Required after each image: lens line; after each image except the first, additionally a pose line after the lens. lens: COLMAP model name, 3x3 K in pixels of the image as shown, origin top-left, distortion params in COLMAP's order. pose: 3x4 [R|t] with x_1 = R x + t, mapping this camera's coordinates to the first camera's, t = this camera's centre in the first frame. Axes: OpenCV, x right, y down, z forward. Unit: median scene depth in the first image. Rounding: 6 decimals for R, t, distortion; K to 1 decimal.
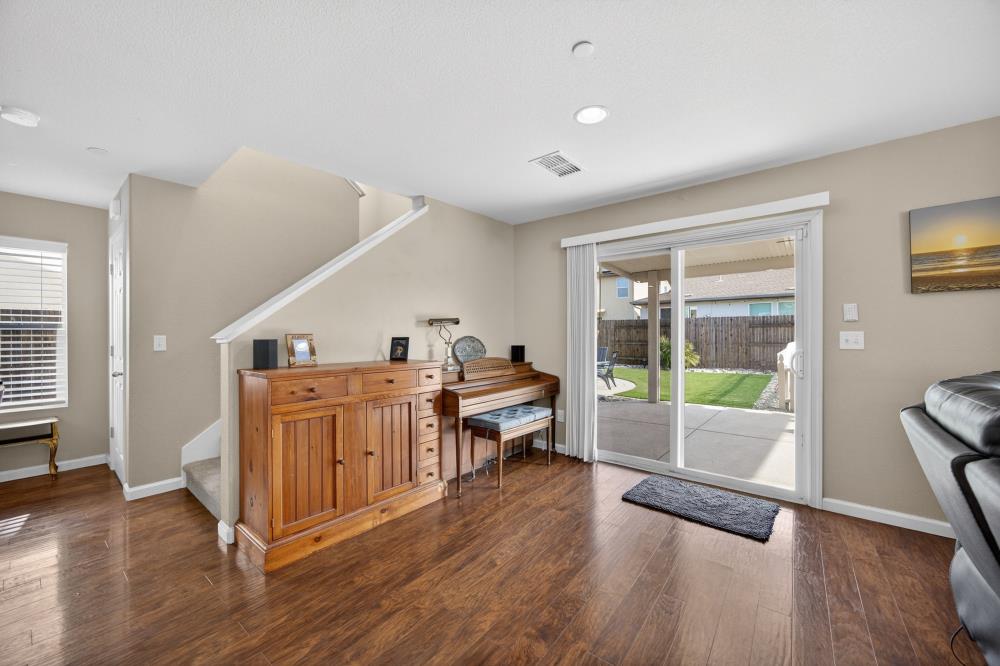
lens RADIAL K [[391.8, 0, 502.5], [0, 391.8, 331.7], [0, 0, 1]] dist [-0.006698, 0.000250]
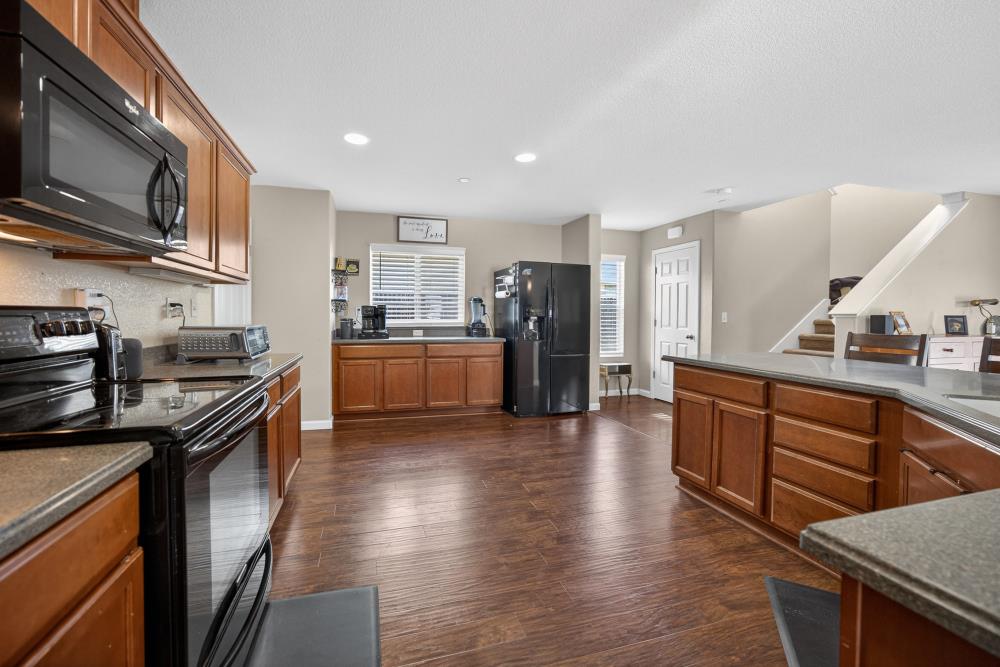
lens RADIAL K [[391.8, 0, 502.5], [0, 391.8, 332.2], [0, 0, 1]] dist [-0.006698, 0.000250]
pose [[0.836462, 0.032224, -0.547077, -0.833952], [-0.008317, 0.998901, 0.046120, 0.024226], [0.547962, -0.034028, 0.835811, -0.836188]]
